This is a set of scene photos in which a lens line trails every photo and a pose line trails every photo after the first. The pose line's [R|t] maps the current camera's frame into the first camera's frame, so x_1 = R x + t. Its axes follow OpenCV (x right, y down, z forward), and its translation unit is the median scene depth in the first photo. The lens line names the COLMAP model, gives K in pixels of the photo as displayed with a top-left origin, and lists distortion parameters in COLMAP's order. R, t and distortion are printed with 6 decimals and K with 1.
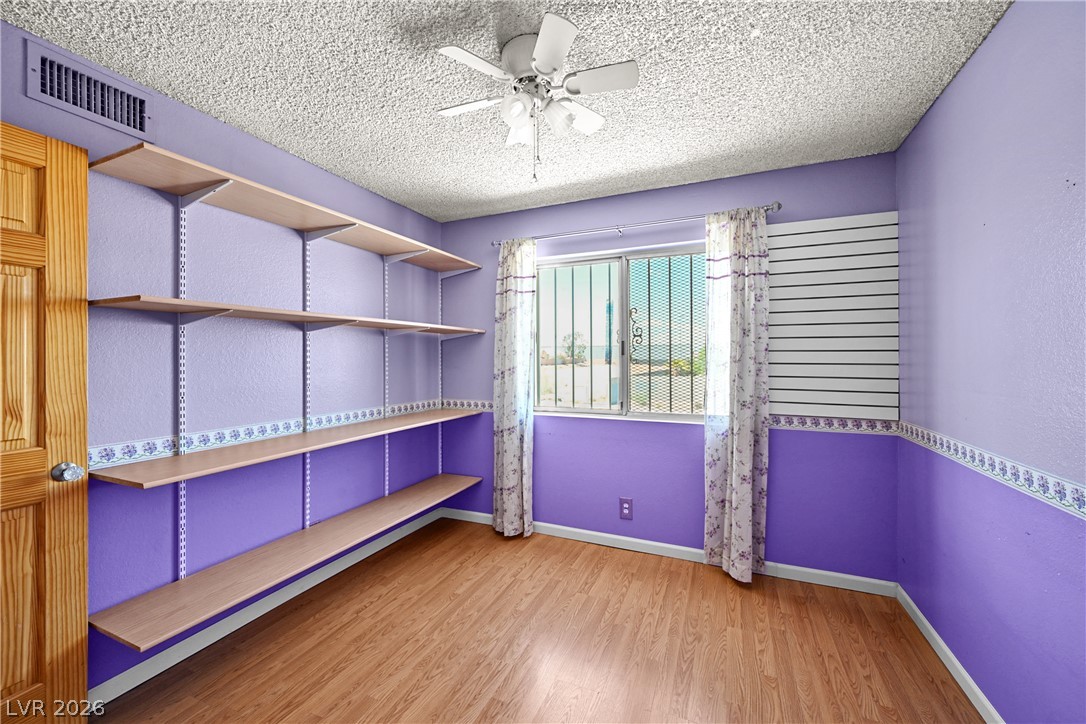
lens RADIAL K [[426.0, 0, 541.7], [0, 426.0, 362.1], [0, 0, 1]] dist [-0.000852, 0.000242]
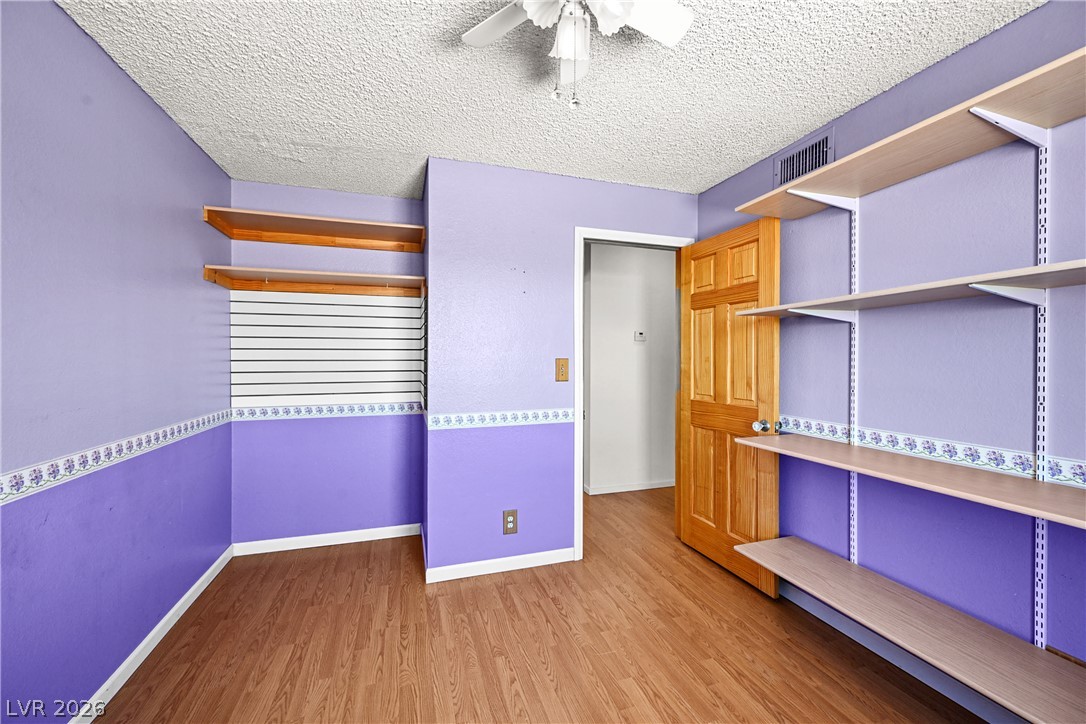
lens RADIAL K [[426.0, 0, 542.1], [0, 426.0, 359.8], [0, 0, 1]] dist [-0.000852, 0.000242]
pose [[-0.748086, -0.003445, -0.663593, 0.416939], [-0.013982, 0.999846, 0.010571, 0.004075], [0.663454, 0.017187, -0.748019, 1.208298]]
